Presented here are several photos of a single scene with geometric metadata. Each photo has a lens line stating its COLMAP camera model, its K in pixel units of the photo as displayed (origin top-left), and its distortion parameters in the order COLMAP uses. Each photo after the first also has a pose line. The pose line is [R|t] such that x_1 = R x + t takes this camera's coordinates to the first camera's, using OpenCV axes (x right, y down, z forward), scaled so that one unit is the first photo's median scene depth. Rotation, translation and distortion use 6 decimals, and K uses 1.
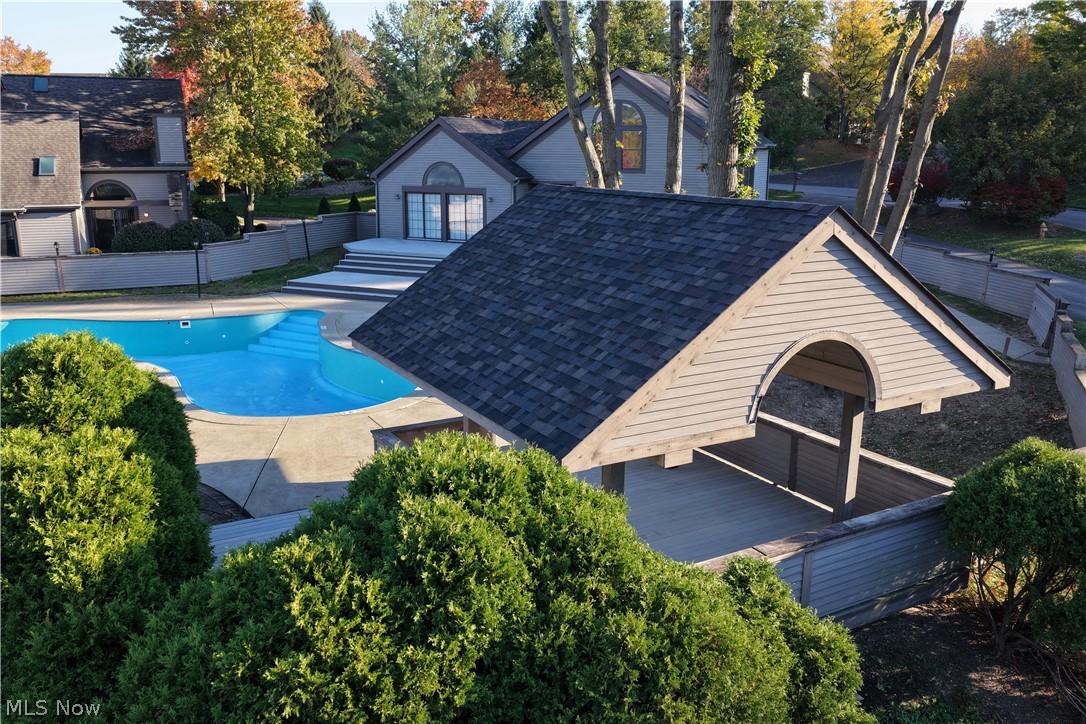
lens RADIAL K [[925.0, 0, 539.9], [0, 925.0, 343.9], [0, 0, 1]] dist [-0.005146, 0.006795]
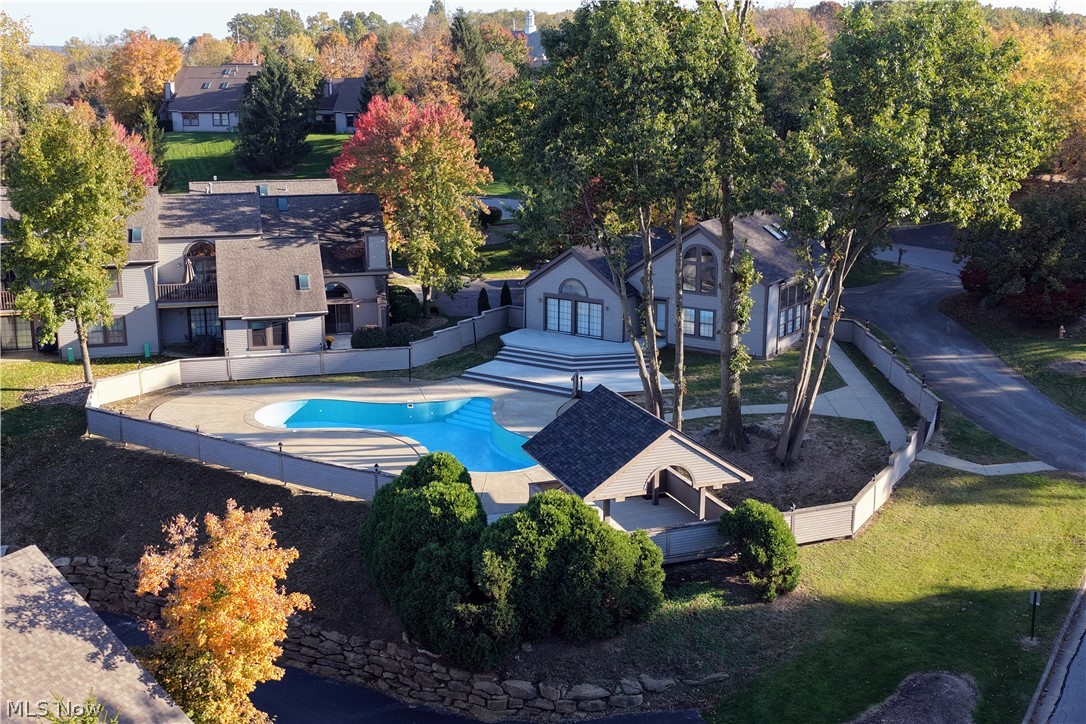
lens RADIAL K [[1336.3, 0, 541.4], [0, 1336.3, 336.9], [0, 0, 1]] dist [-0.024432, -0.001077]
pose [[0.989091, 0.032722, -0.143629, 0.234285], [-0.031918, 0.999459, 0.007899, -0.216366], [0.143810, -0.003228, 0.989600, -1.676452]]
